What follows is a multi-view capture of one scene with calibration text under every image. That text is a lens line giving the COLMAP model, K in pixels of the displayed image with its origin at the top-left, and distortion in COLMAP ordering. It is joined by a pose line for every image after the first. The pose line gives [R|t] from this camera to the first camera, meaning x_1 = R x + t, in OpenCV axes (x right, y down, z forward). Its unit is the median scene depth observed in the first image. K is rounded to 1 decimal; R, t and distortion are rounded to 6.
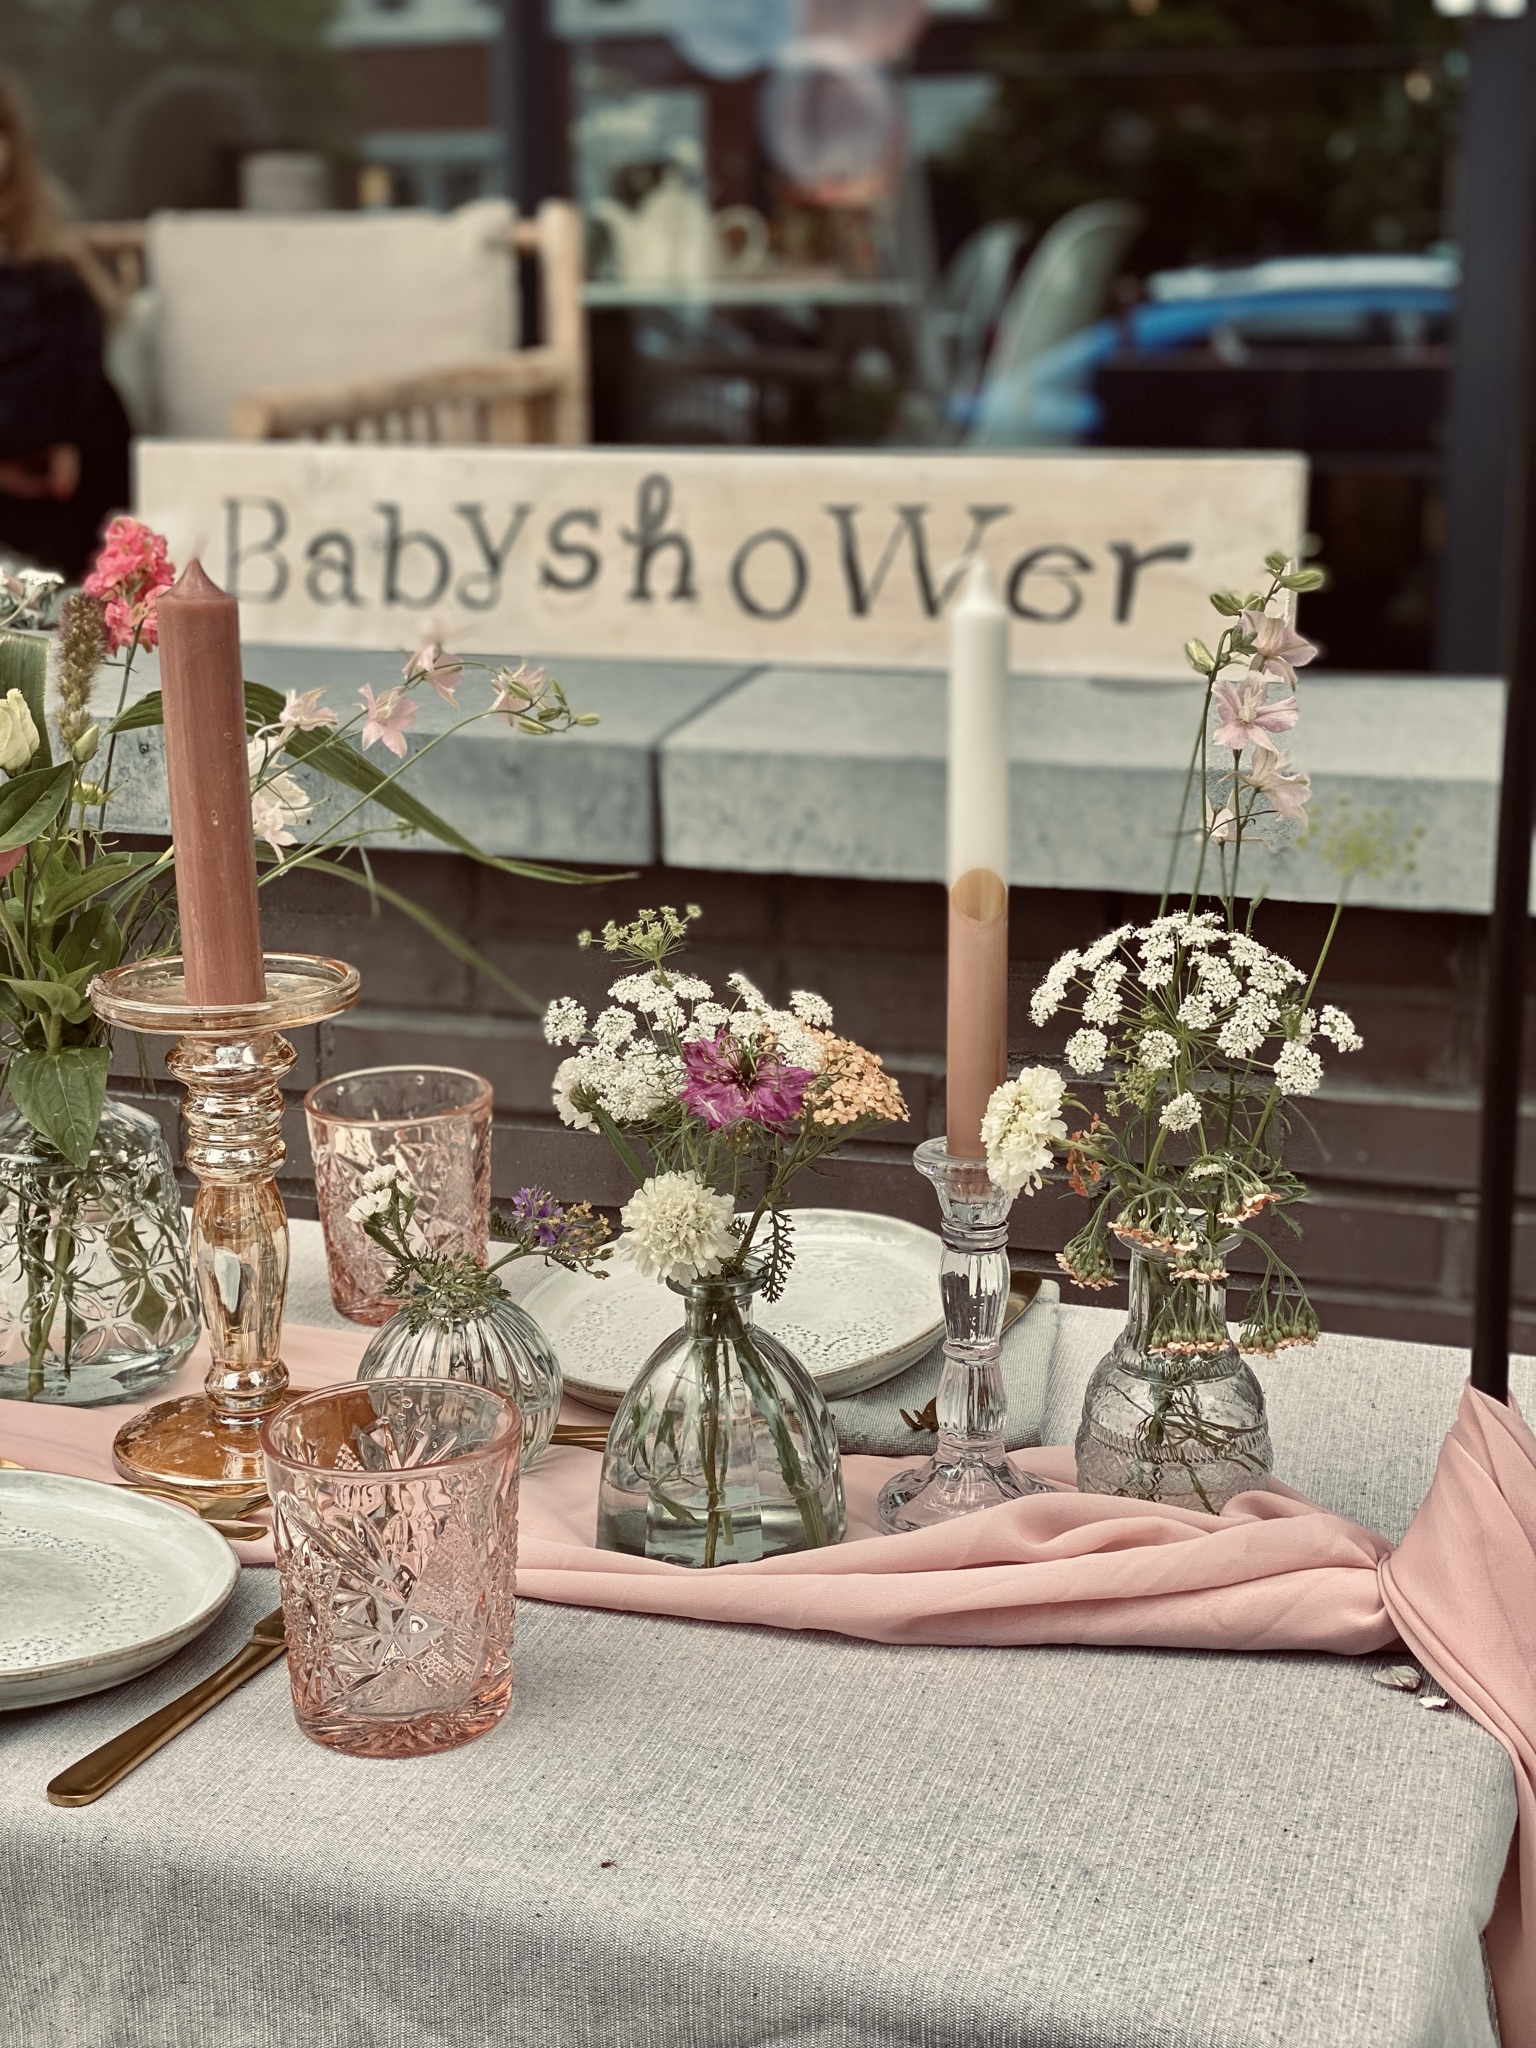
lens RADIAL K [[3033.8, 0, 768.0], [0, 3033.8, 1024.0], [0, 0, 1]] dist [0.123334, 0.014794]
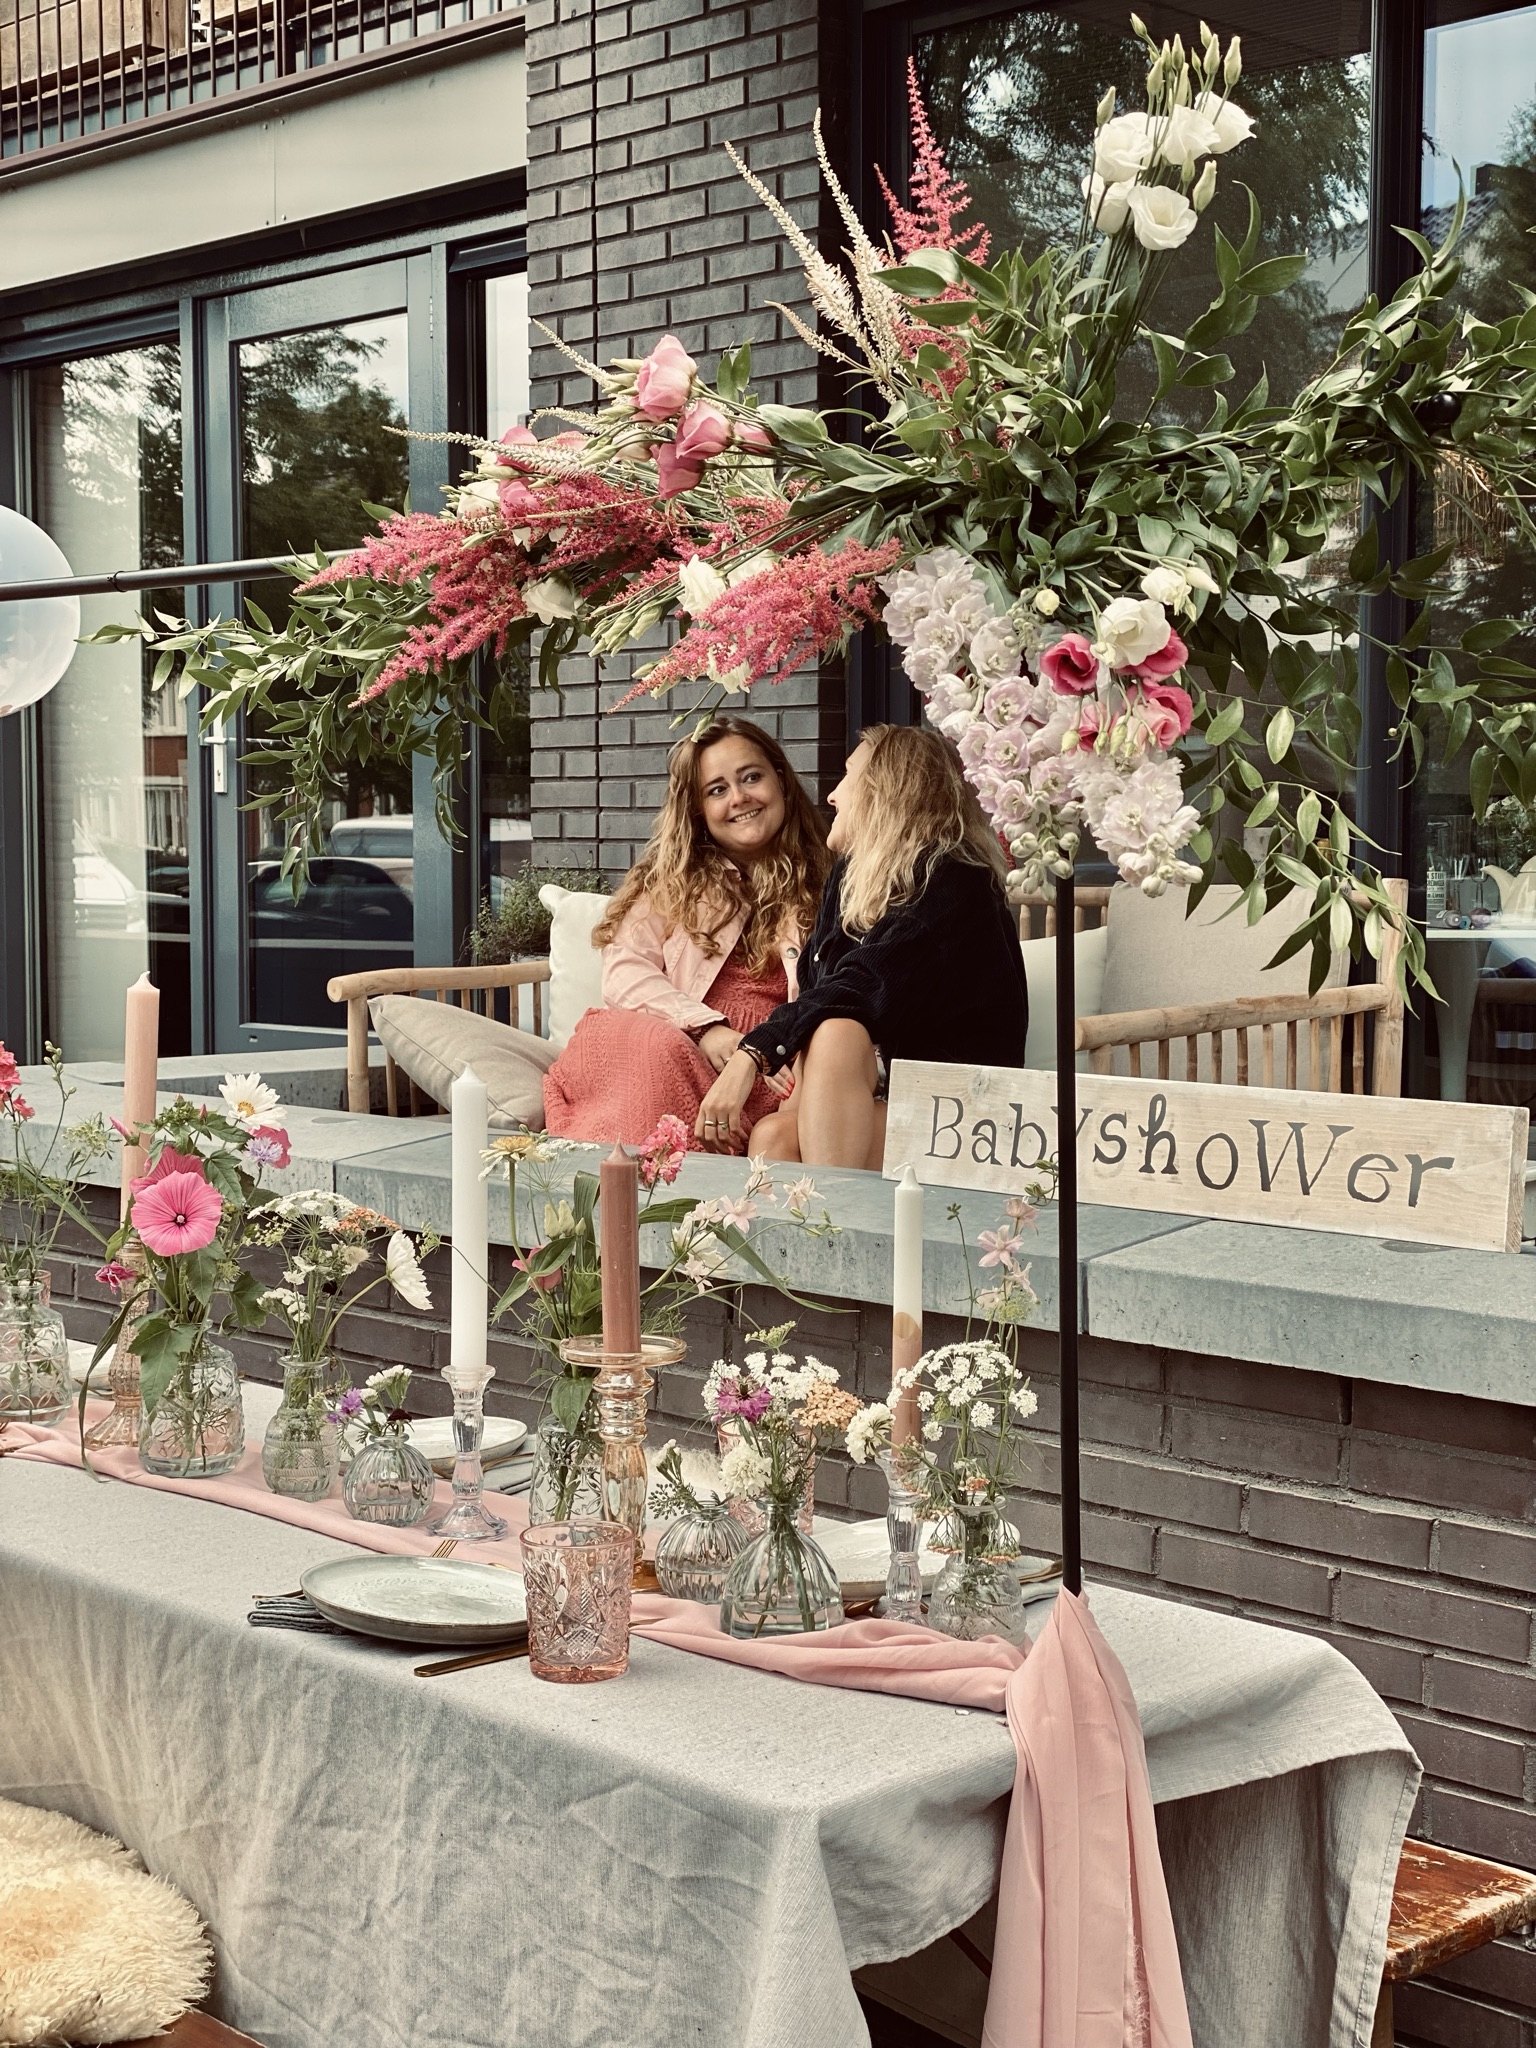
lens RADIAL K [[3033.8, 0, 768.0], [0, 3033.8, 1024.0], [0, 0, 1]] dist [0.123334, 0.014794]
pose [[0.889466, 0.036367, -0.455552, 0.580780], [-0.115257, 0.982457, -0.146610, 0.044108], [0.442228, 0.182910, 0.878054, -0.555425]]
